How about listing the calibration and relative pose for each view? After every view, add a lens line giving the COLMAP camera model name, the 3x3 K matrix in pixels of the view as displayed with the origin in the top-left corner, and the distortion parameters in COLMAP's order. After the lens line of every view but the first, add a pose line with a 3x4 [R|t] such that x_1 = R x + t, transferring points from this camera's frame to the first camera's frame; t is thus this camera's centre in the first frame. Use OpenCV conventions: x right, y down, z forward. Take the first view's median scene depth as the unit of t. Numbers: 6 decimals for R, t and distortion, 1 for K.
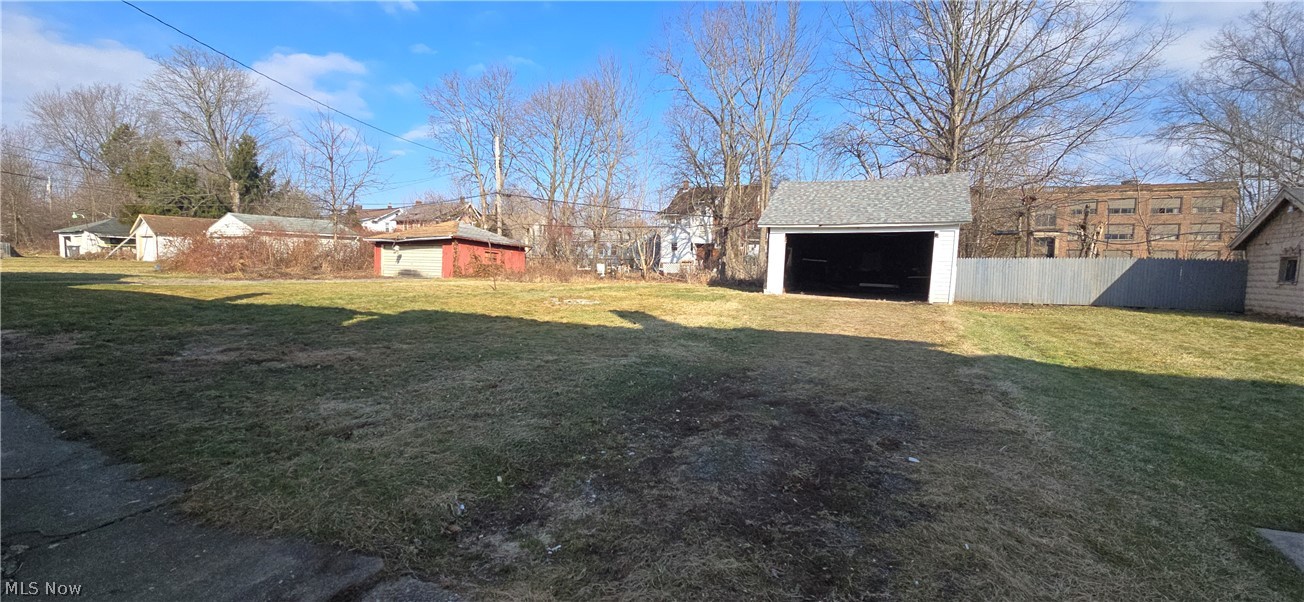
lens RADIAL K [[527.7, 0, 658.2], [0, 527.7, 300.5], [0, 0, 1]] dist [-0.002559, -0.000639]
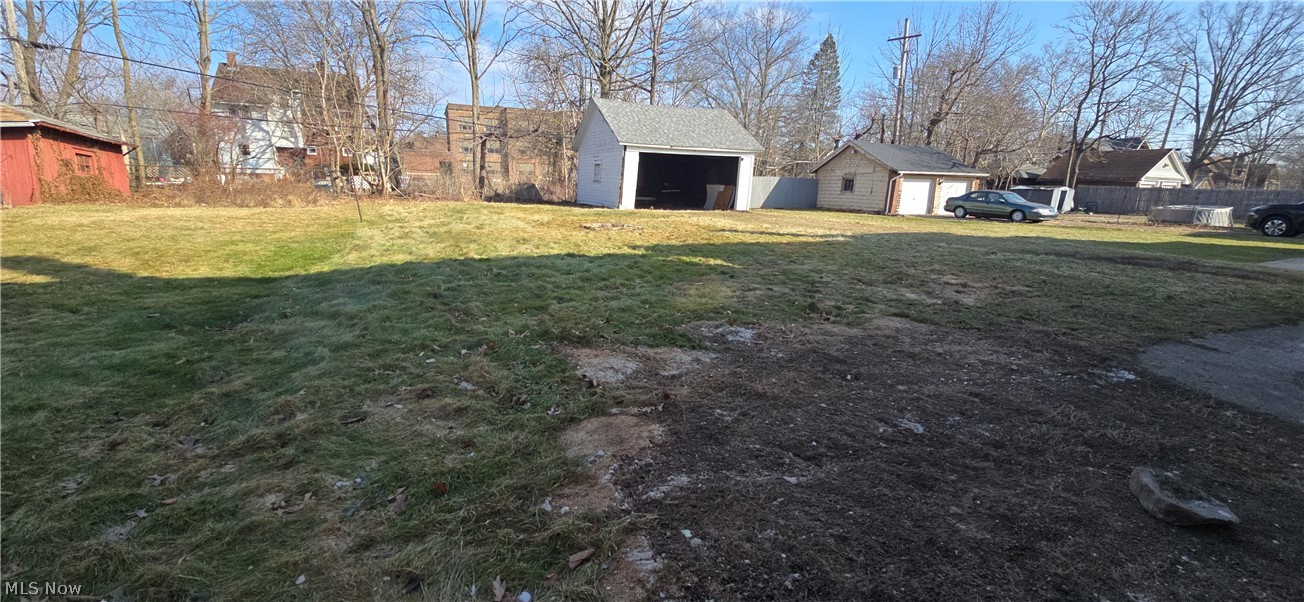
lens RADIAL K [[527.7, 0, 652.9], [0, 527.7, 302.0], [0, 0, 1]] dist [-0.002559, -0.000639]
pose [[0.610839, -0.178859, 0.771288, -0.600551], [0.044847, 0.980402, 0.191834, -0.031441], [-0.790484, -0.082589, 0.606889, 0.295349]]
